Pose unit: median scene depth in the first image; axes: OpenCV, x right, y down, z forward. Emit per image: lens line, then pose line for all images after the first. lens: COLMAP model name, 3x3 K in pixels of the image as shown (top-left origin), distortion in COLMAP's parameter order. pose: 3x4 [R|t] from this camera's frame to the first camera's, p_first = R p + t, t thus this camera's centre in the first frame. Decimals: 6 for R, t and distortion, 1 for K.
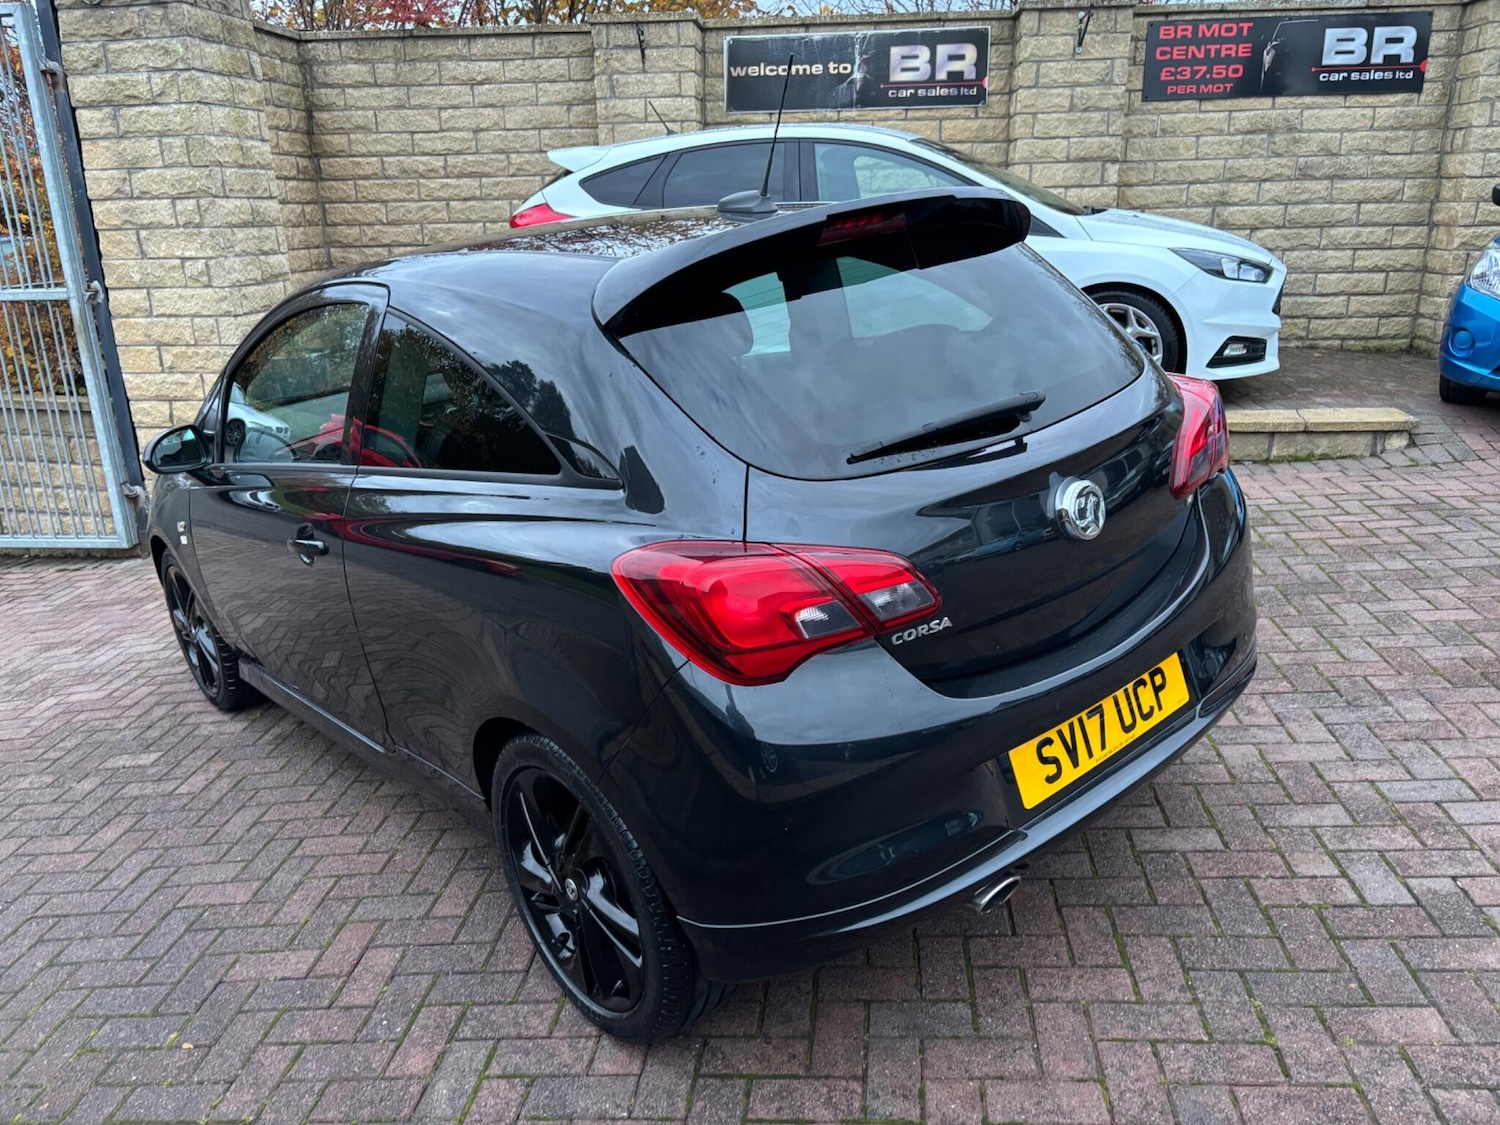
lens RADIAL K [[1123.3, 0, 740.4], [0, 1123.3, 566.4], [0, 0, 1]] dist [0.079546, -0.089271]
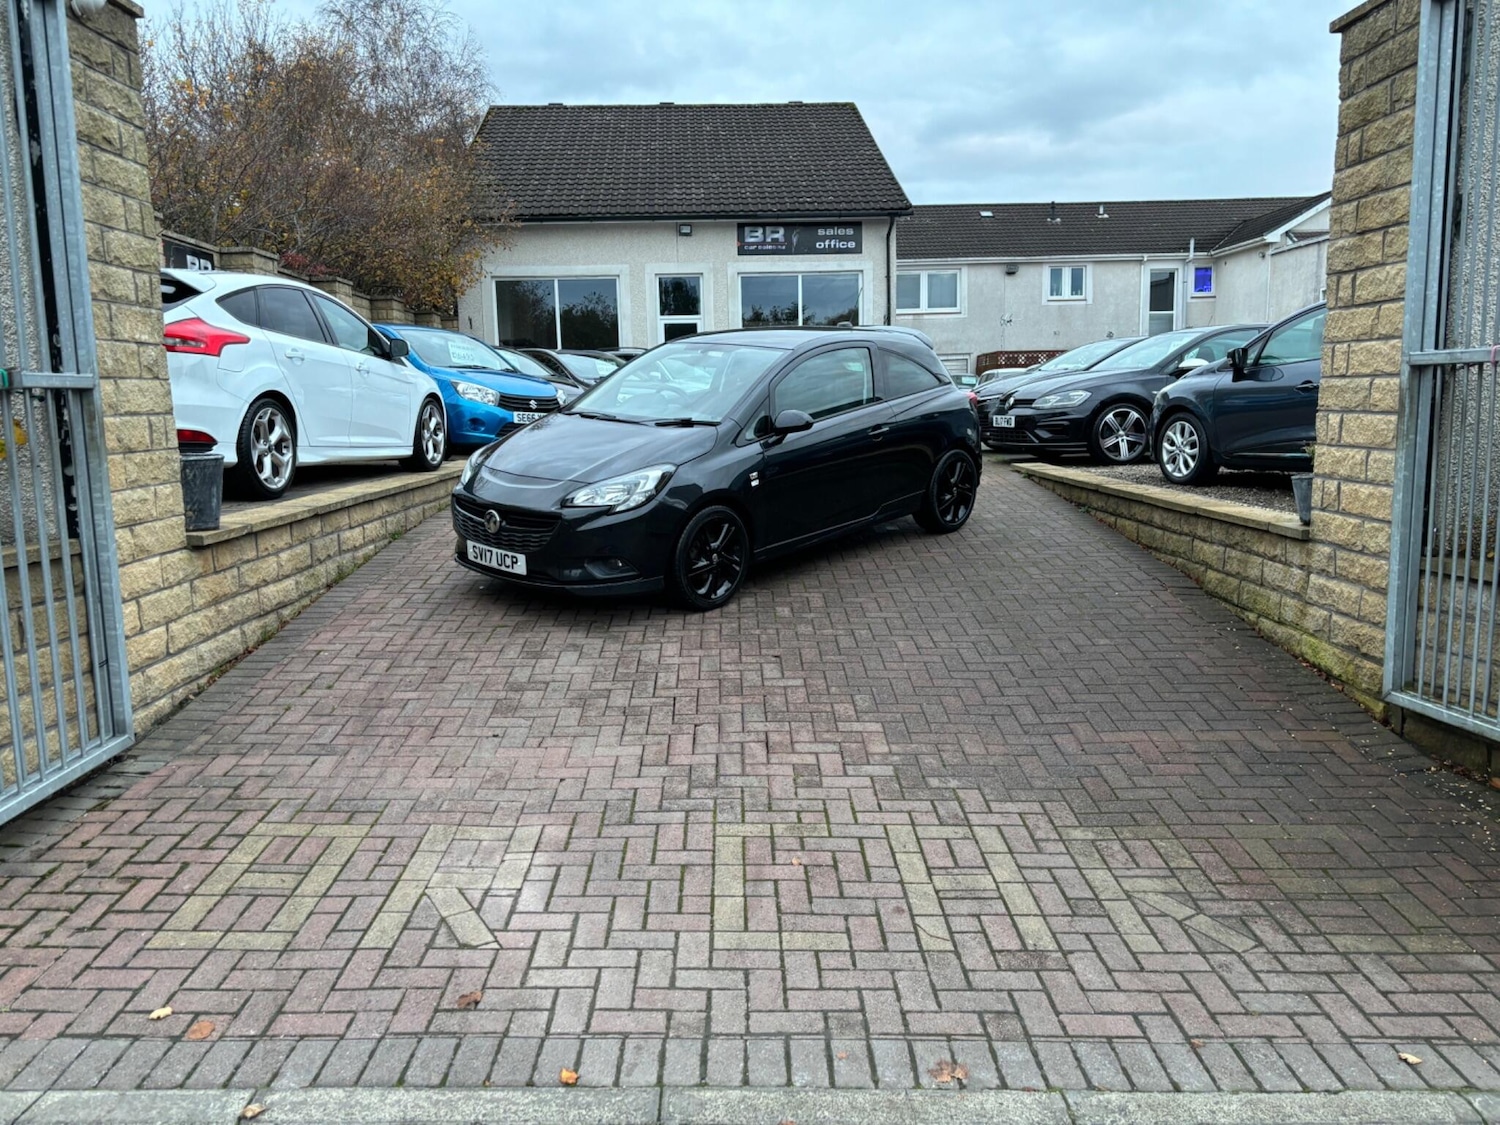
lens RADIAL K [[1141.4, 0, 741.2], [0, 1141.4, 559.1], [0, 0, 1]] dist [0.041390, -0.040673]
pose [[-0.134892, -0.112870, 0.984411, -1.115466], [0.327785, 0.932472, 0.151831, -0.093196], [-0.935073, 0.343156, -0.088786, 0.601376]]
